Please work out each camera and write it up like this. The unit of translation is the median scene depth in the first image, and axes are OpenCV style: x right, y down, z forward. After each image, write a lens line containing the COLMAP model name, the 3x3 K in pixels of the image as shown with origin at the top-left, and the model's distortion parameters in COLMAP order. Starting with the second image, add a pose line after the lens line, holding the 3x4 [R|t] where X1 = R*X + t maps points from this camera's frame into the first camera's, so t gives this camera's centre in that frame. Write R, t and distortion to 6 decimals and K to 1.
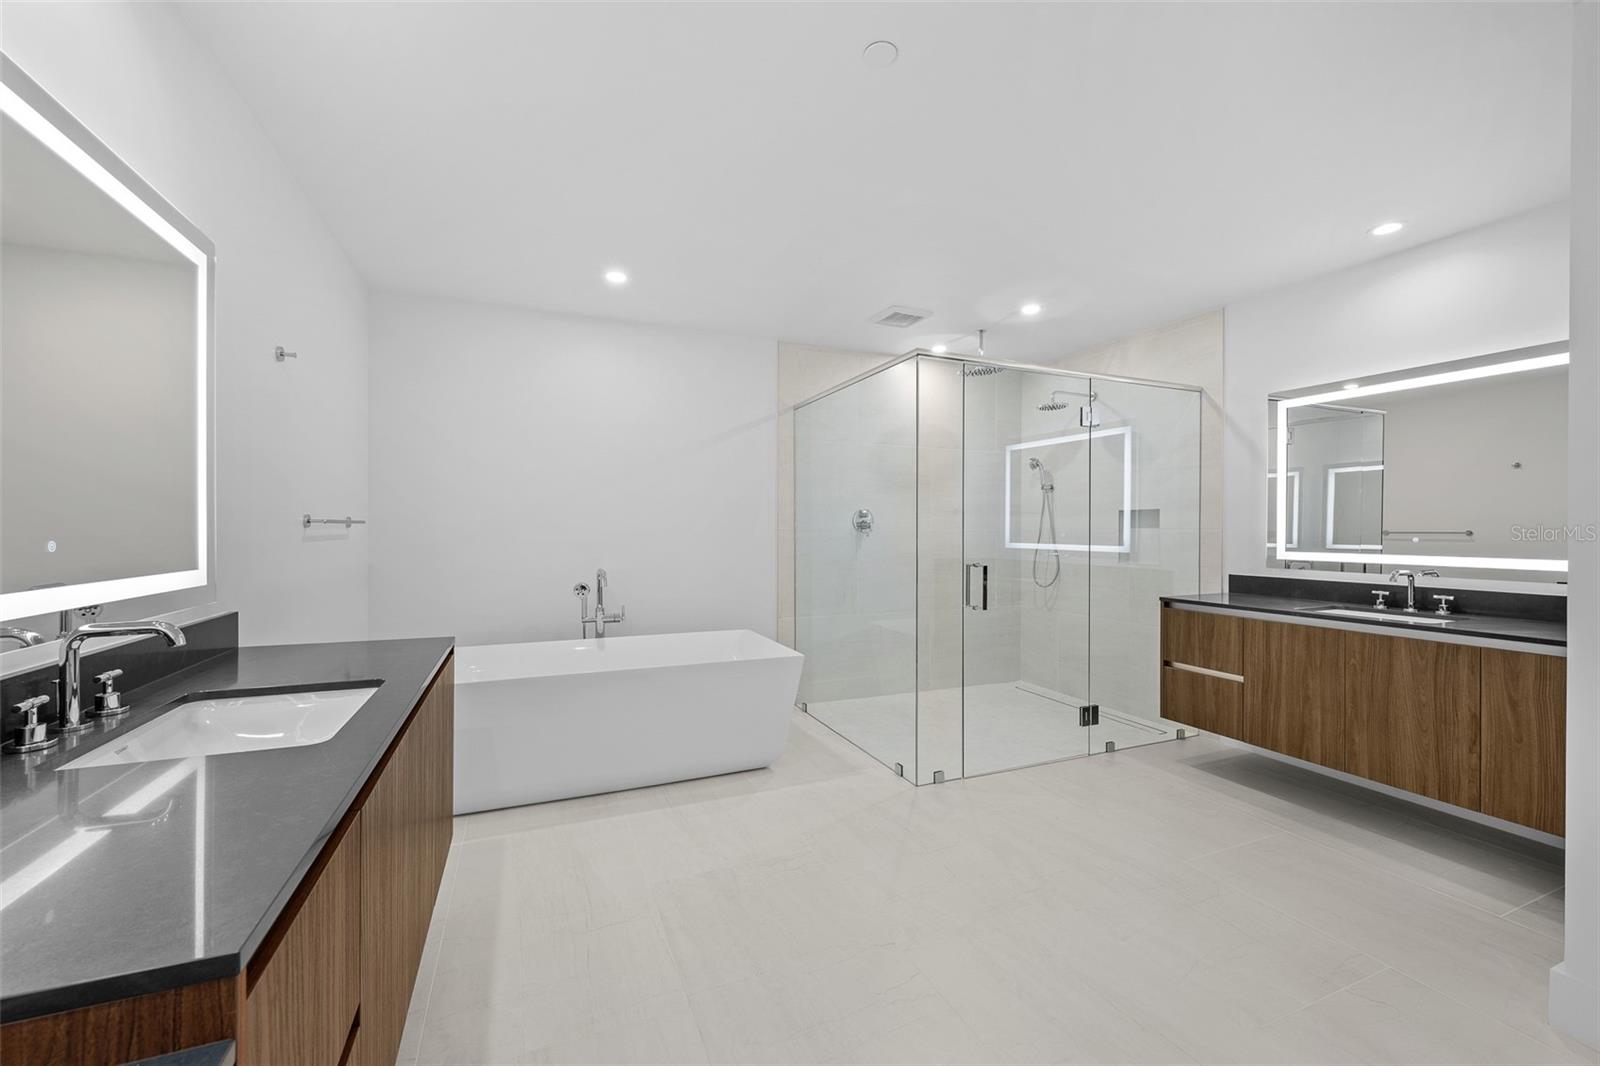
lens RADIAL K [[640.1, 0, 797.6], [0, 640.1, 537.8], [0, 0, 1]] dist [0.001086, 0.000645]
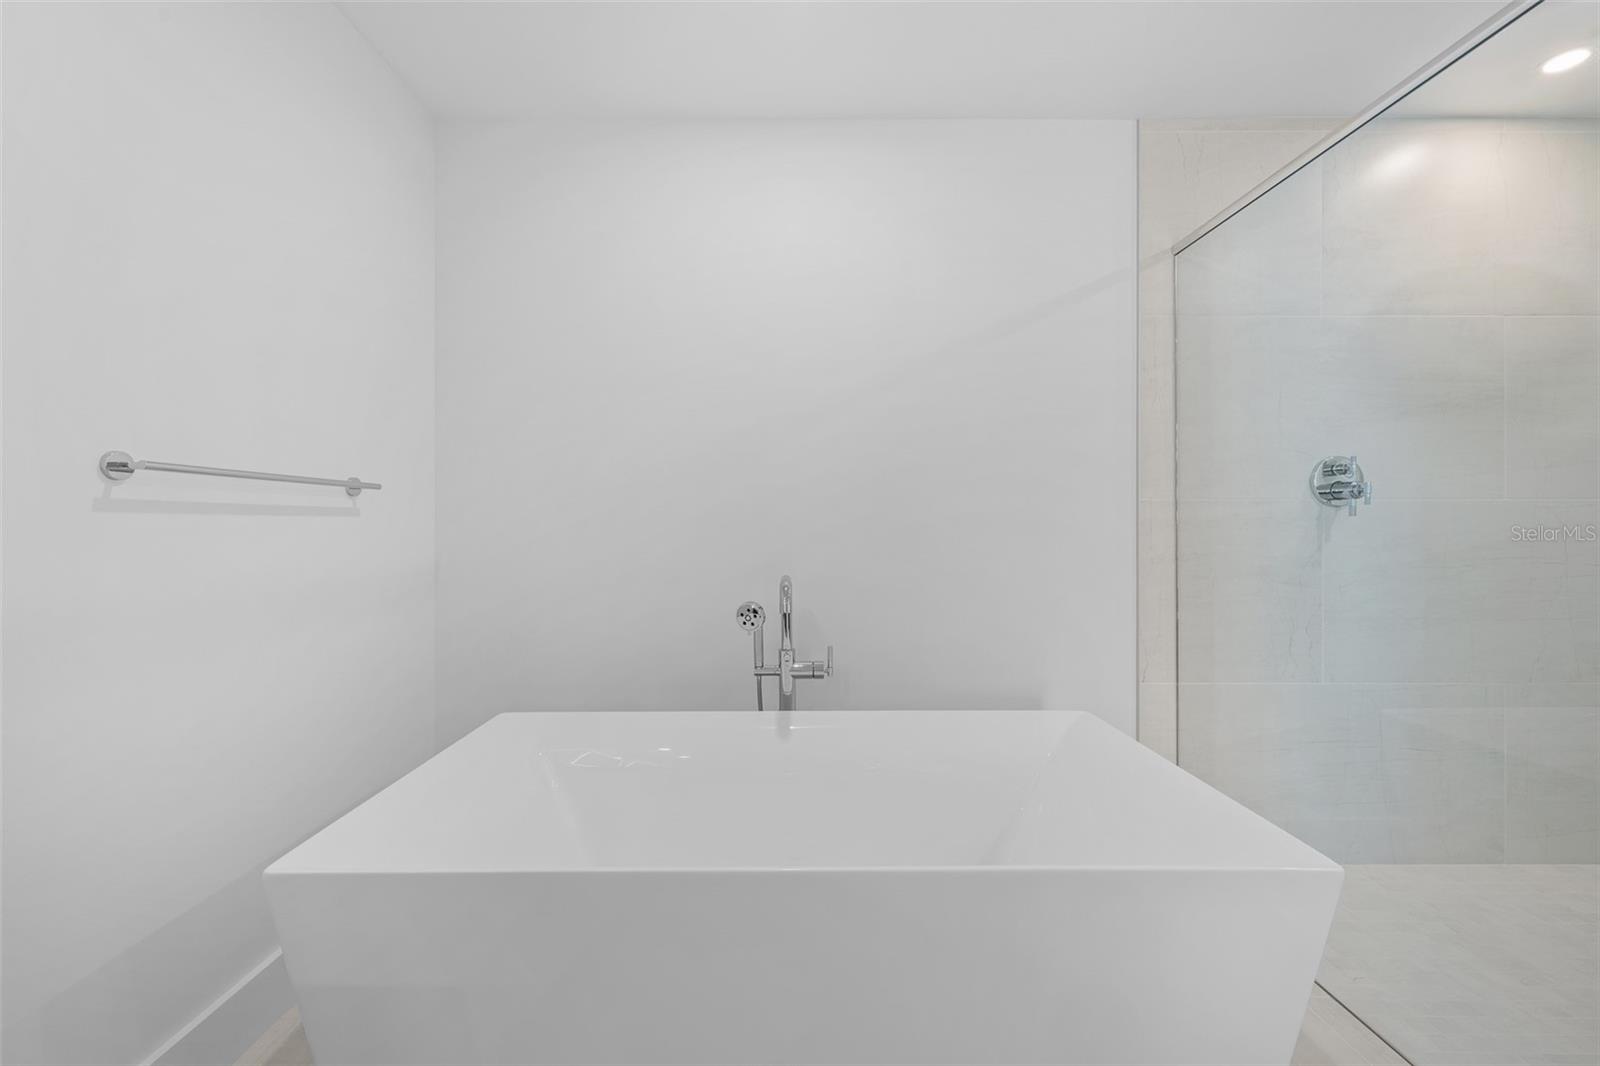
lens RADIAL K [[640.1, 0, 794.5], [0, 640.1, 533.3], [0, 0, 1]] dist [0.001086, 0.000645]
pose [[0.927381, 0.000642, -0.374117, -0.107108], [-0.001578, 0.999996, -0.002195, 0.014952], [0.374114, 0.002626, 0.927379, 0.519294]]
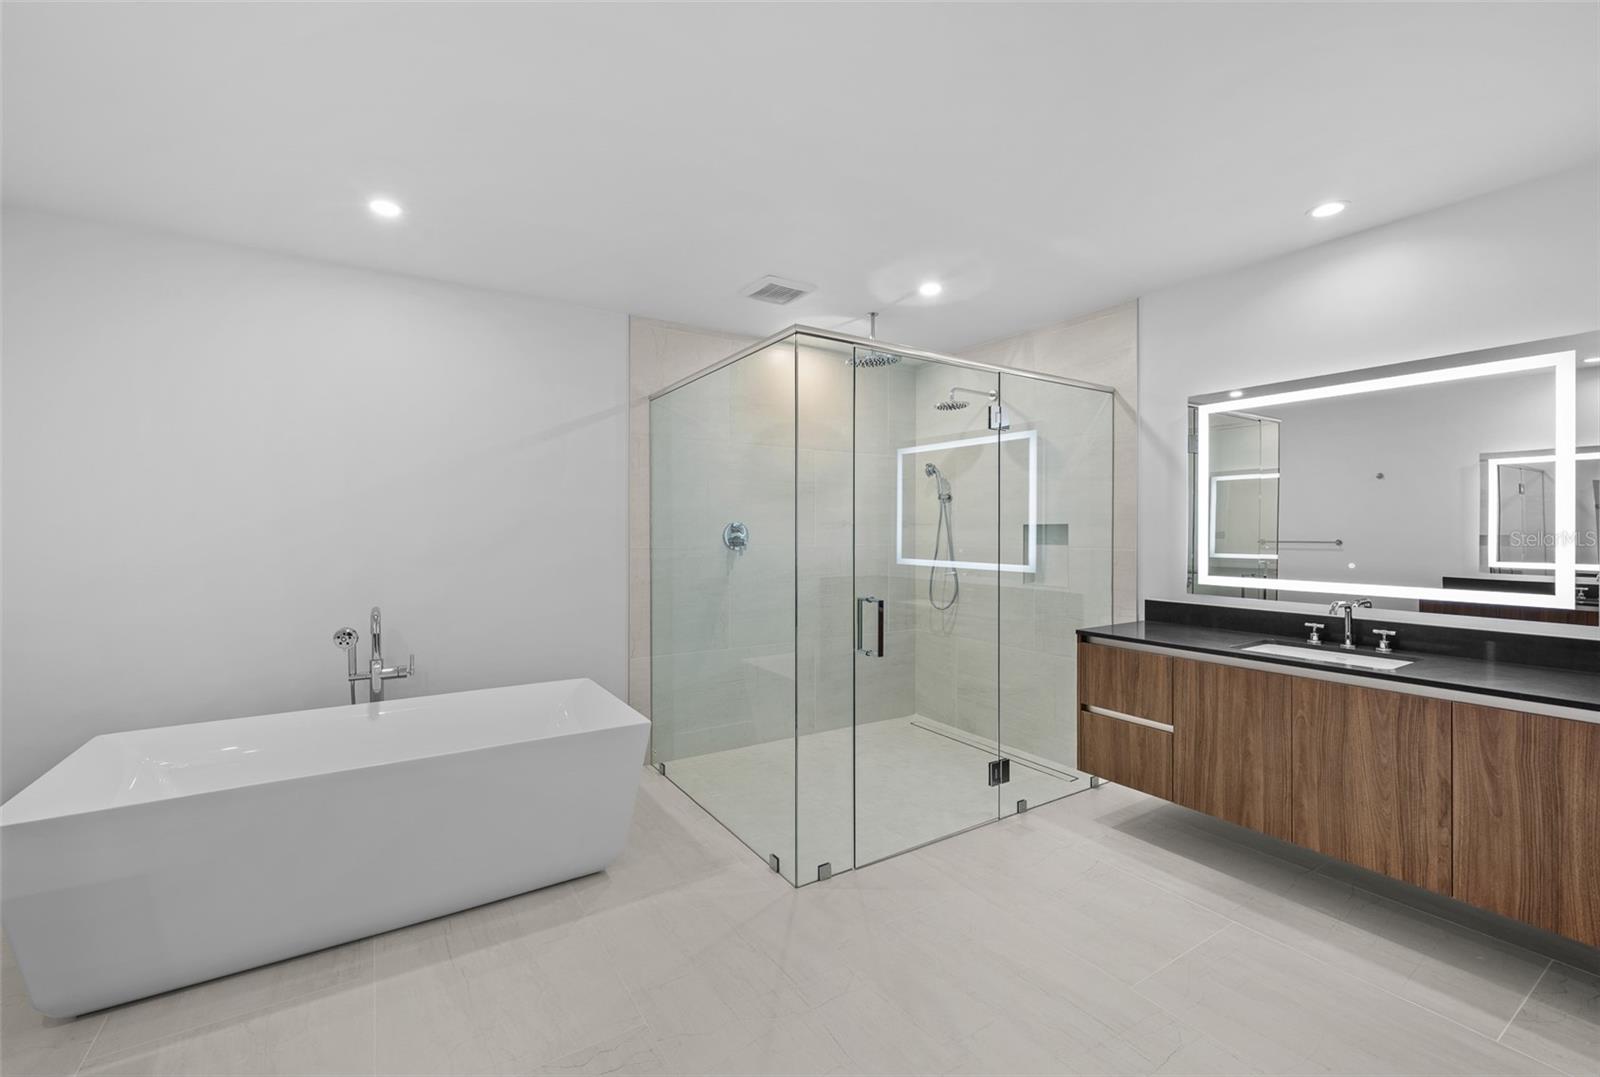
lens RADIAL K [[640.1, 0, 776.6], [0, 640.1, 532.9], [0, 0, 1]] dist [0.001086, 0.000645]
pose [[0.990122, -0.001174, 0.140206, 0.046677], [0.001456, 0.999997, -0.001907, -0.035936], [-0.140203, 0.002092, 0.990121, 0.202535]]
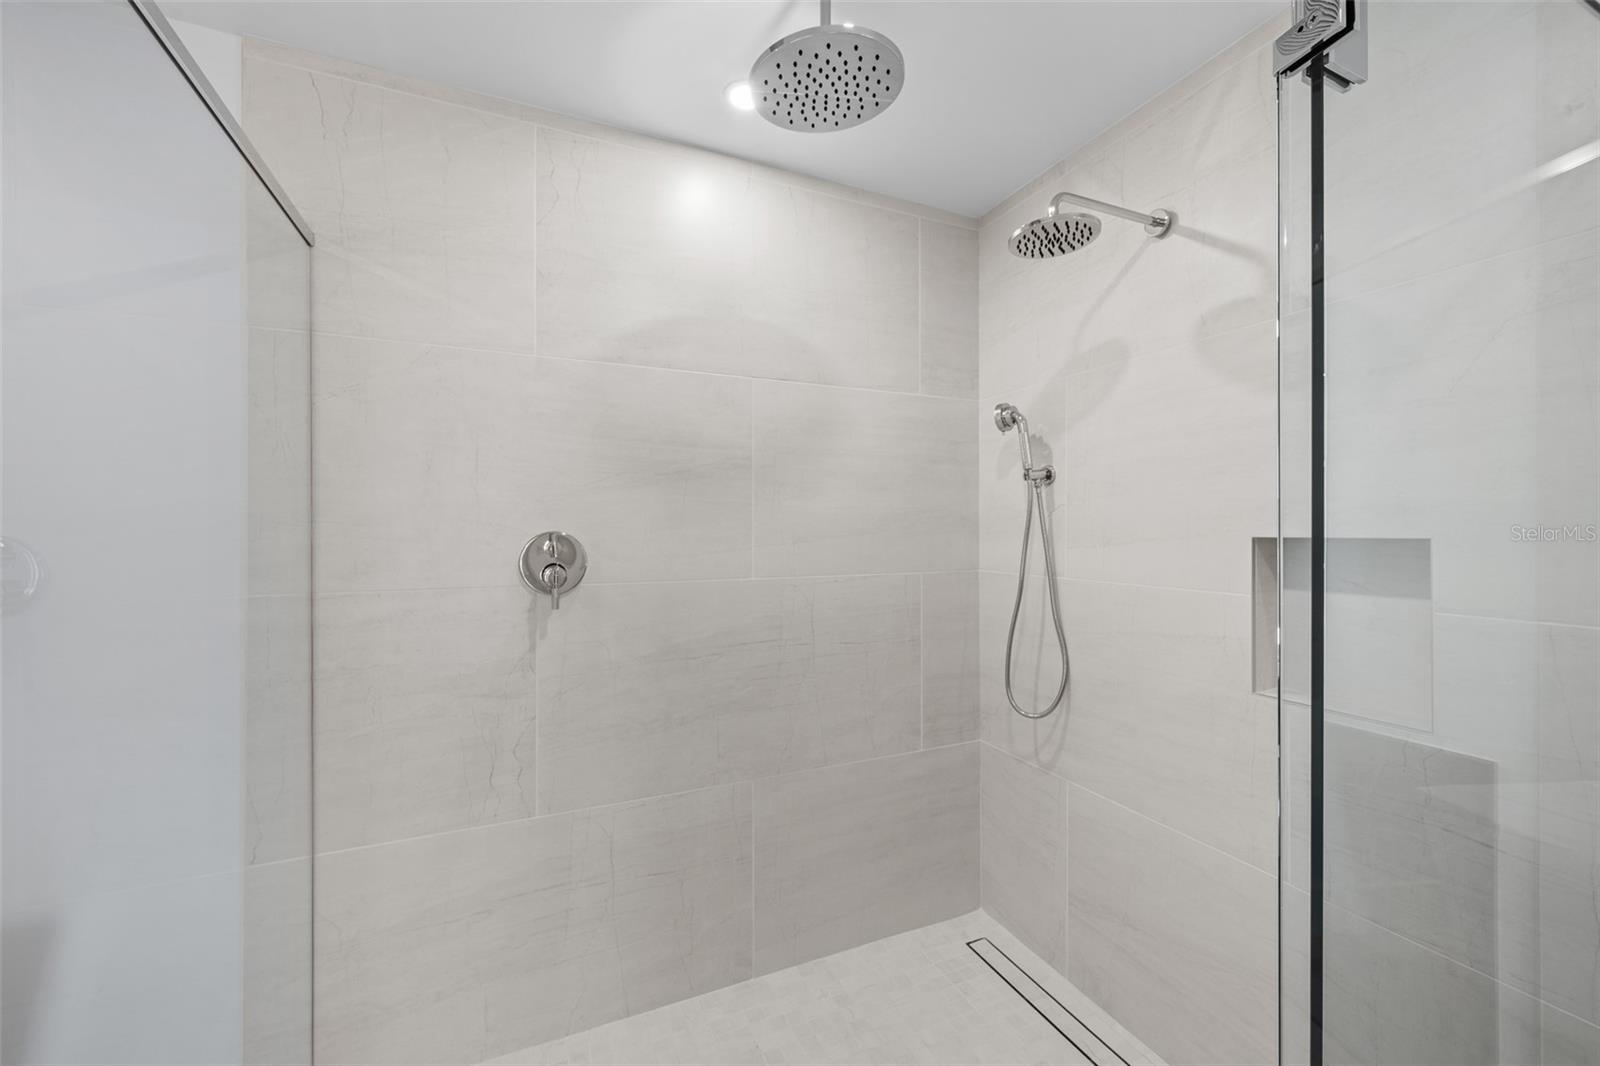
lens RADIAL K [[640.1, 0, 801.6], [0, 640.1, 534.7], [0, 0, 1]] dist [0.001086, 0.000645]
pose [[0.999338, -0.004533, 0.036100, 0.286280], [0.004701, 0.999978, -0.004587, -0.050340], [-0.036079, 0.004754, 0.999338, 0.762546]]
